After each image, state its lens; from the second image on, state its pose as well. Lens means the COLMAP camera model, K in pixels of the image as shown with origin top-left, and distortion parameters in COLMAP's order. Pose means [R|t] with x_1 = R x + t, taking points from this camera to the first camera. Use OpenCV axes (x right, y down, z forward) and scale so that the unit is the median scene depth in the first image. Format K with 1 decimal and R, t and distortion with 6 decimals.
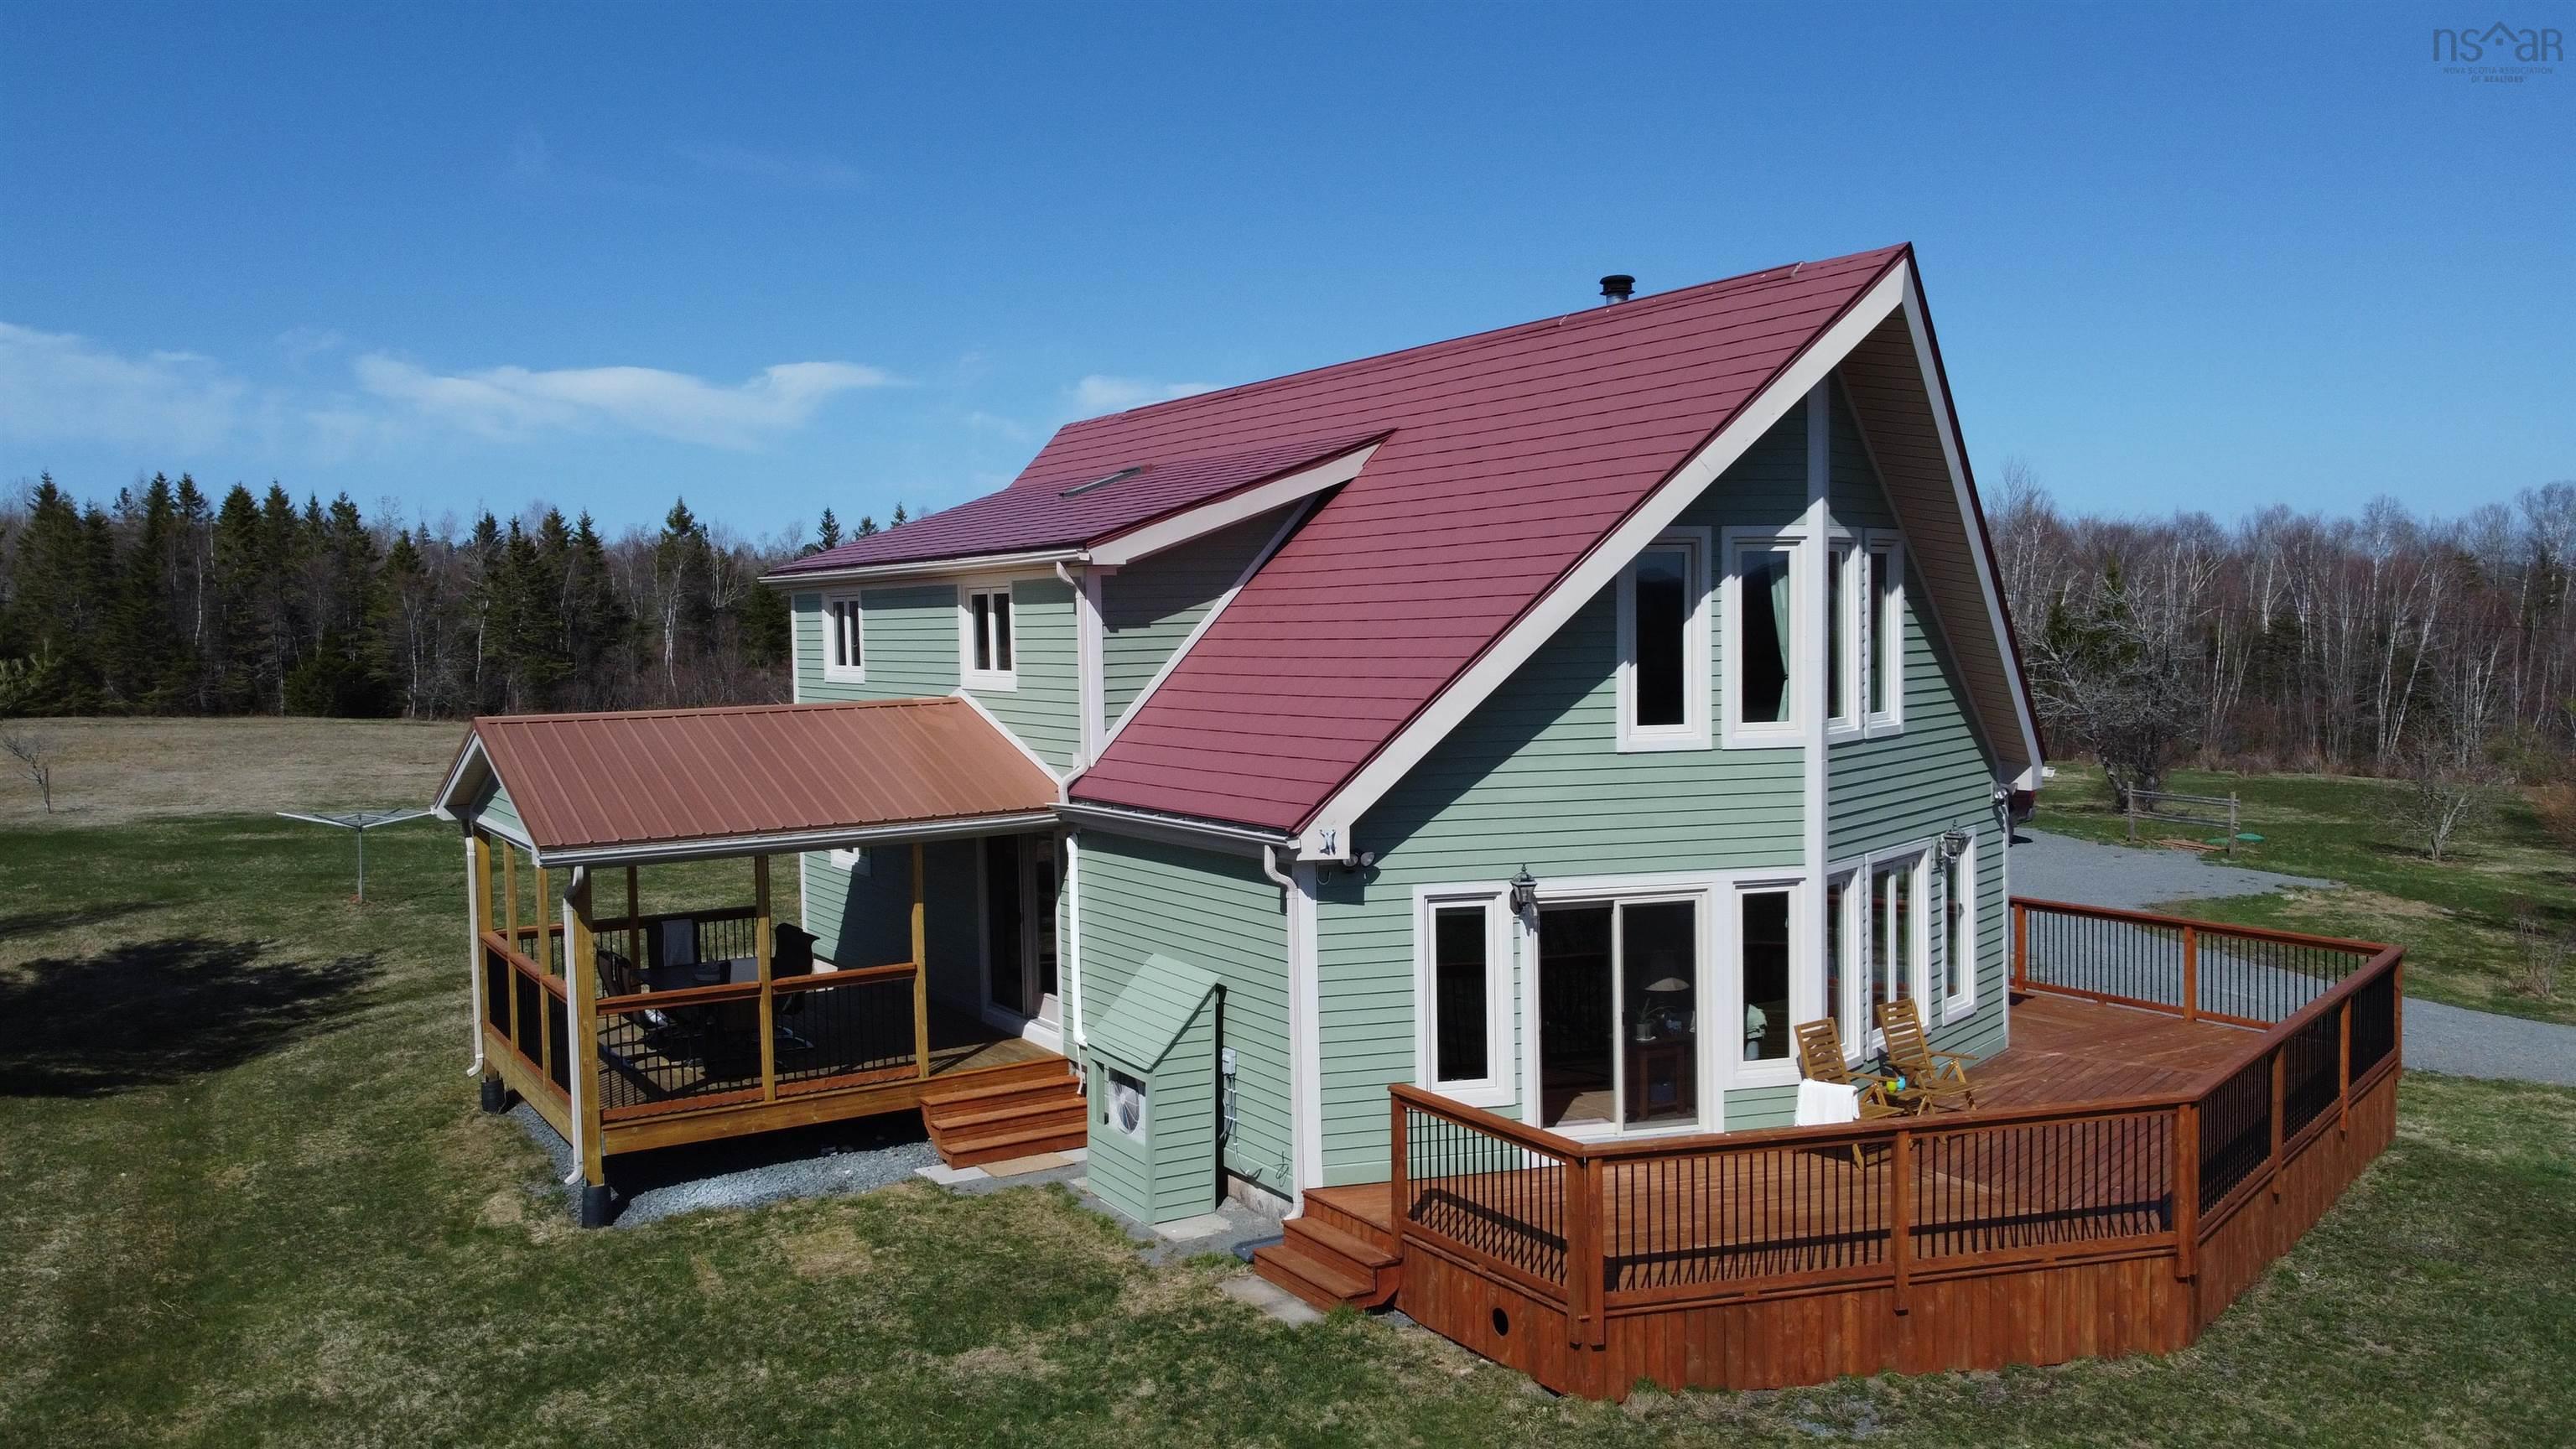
lens RADIAL K [[1945.0, 0, 1295.1], [0, 1945.0, 723.0], [0, 0, 1]] dist [0.003437, -0.008865]
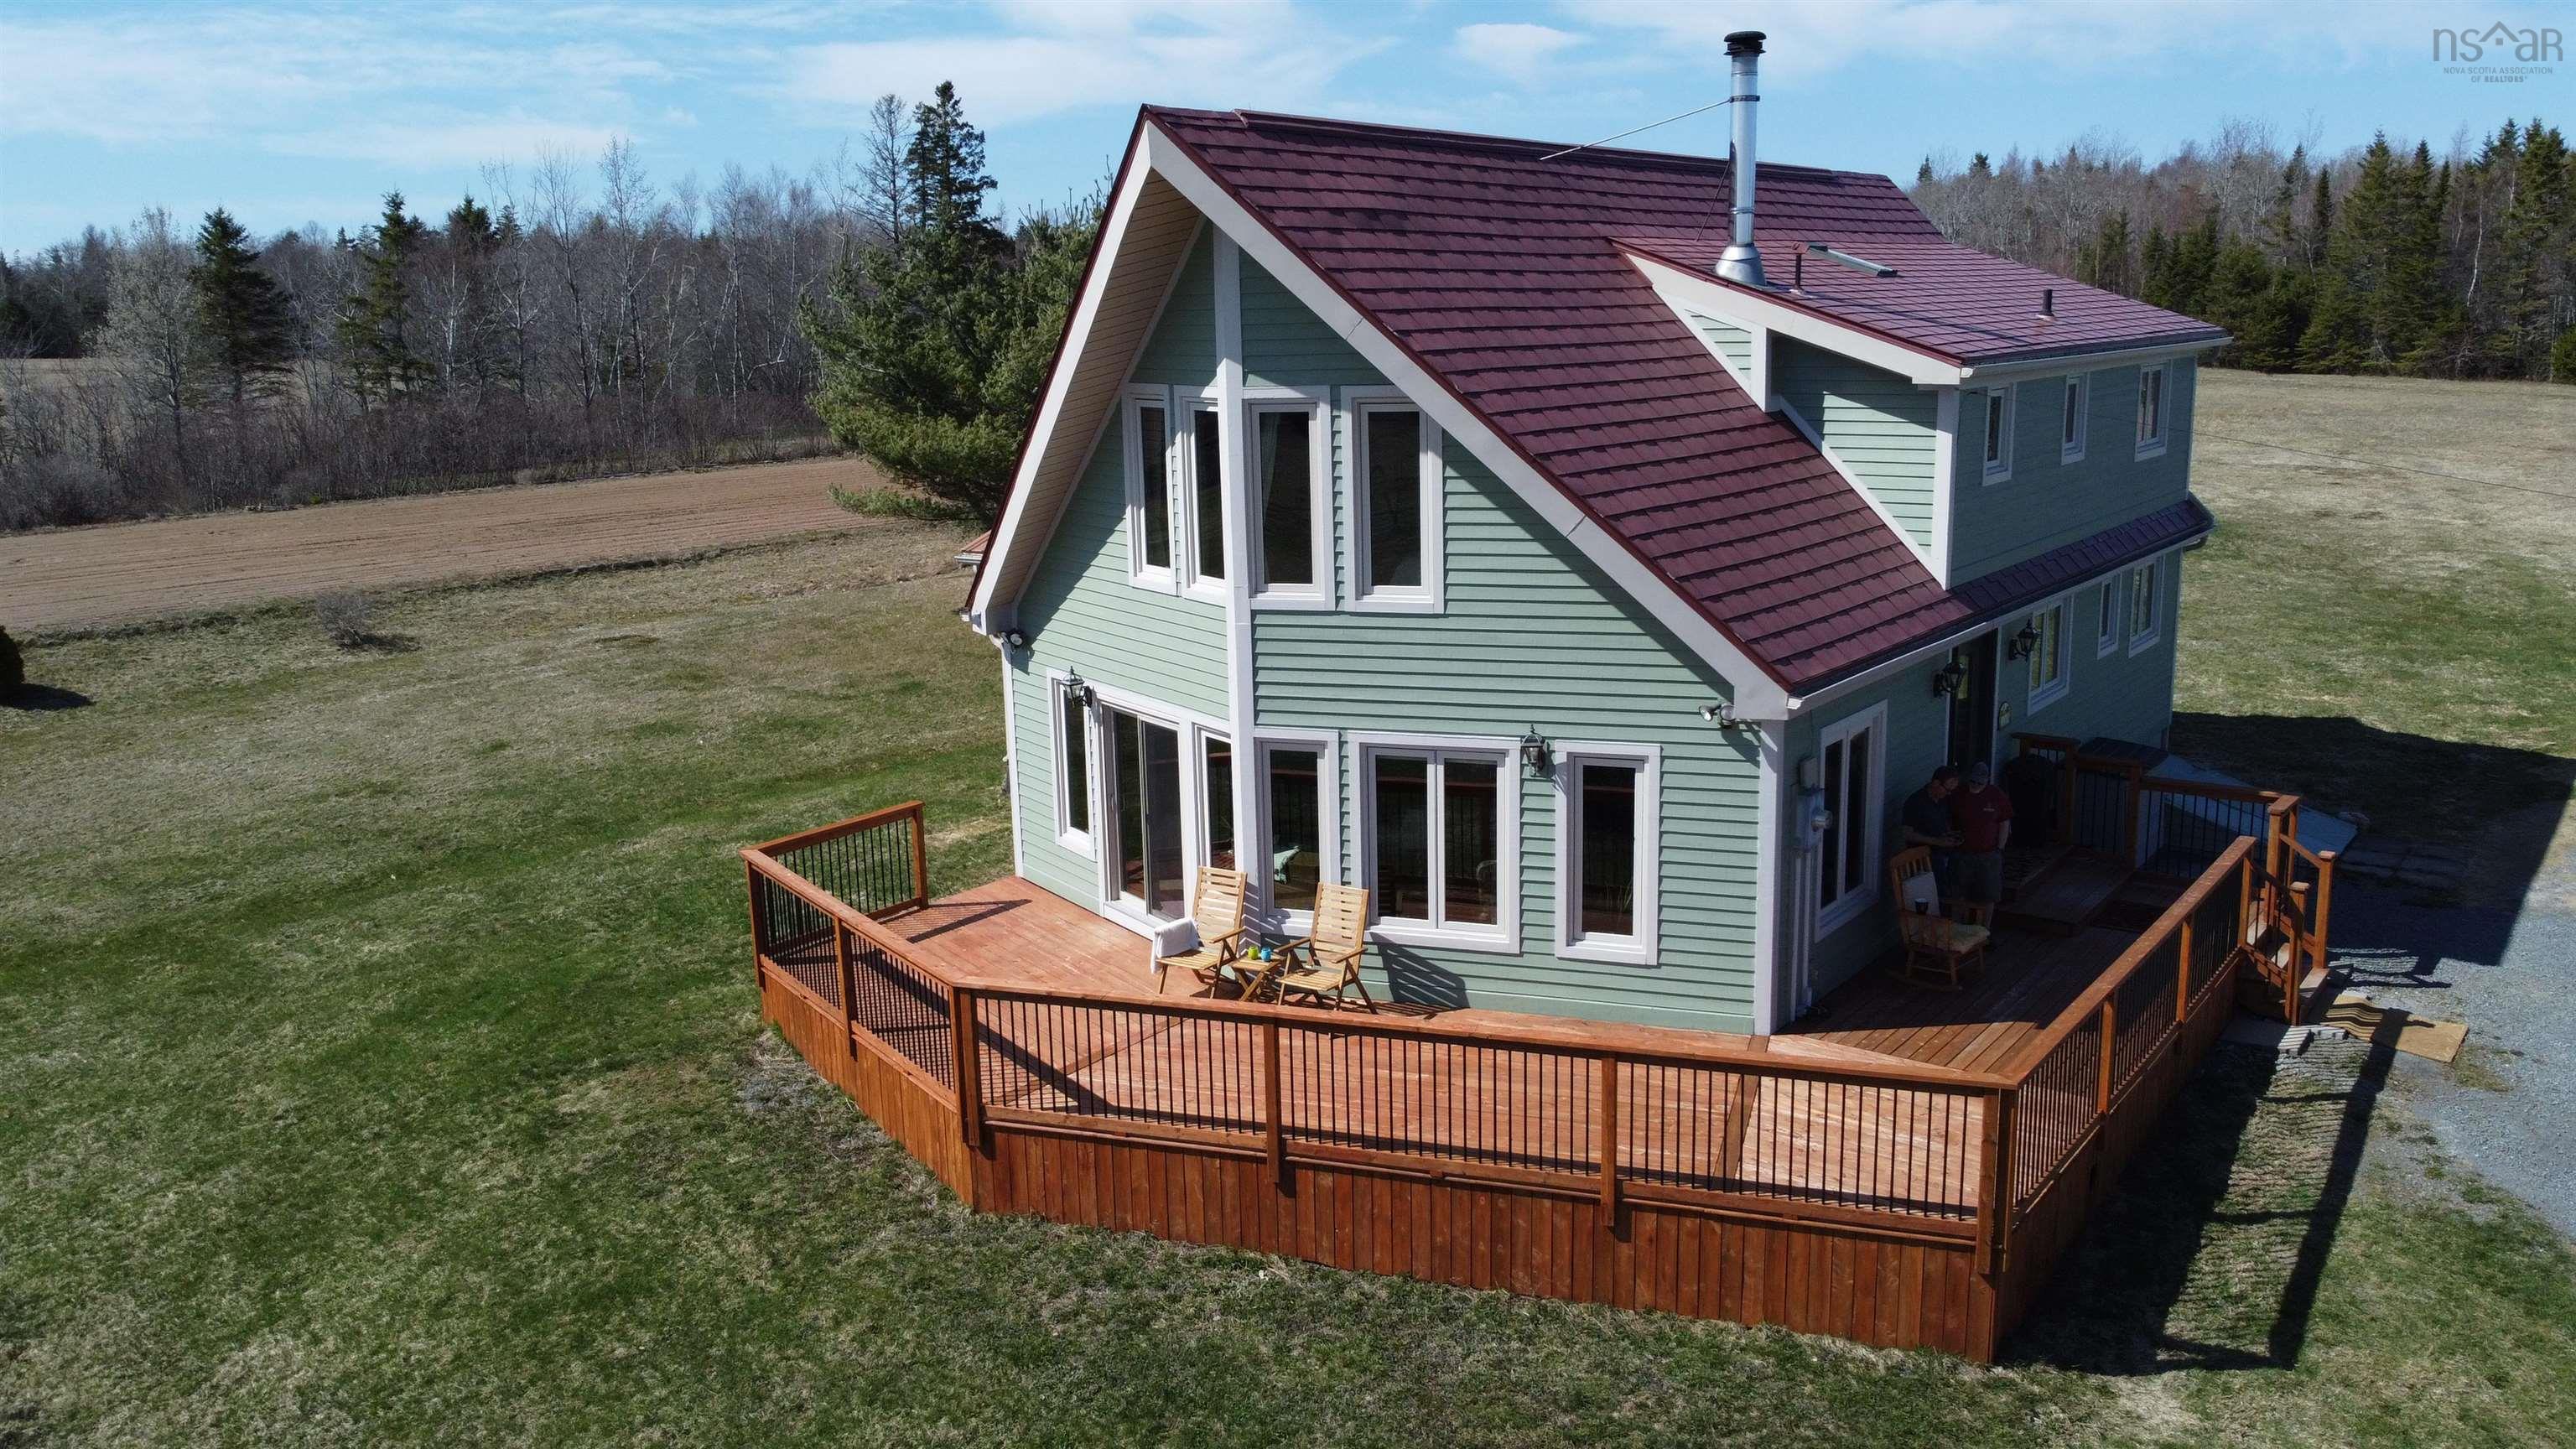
lens RADIAL K [[1945.0, 0, 1302.6], [0, 1945.0, 725.0], [0, 0, 1]] dist [0.003437, -0.008865]
pose [[0.377015, 0.203263, -0.903628, 0.146955], [-0.032260, 0.977912, 0.206512, -0.016851], [0.925645, -0.048708, 0.375245, 0.079329]]
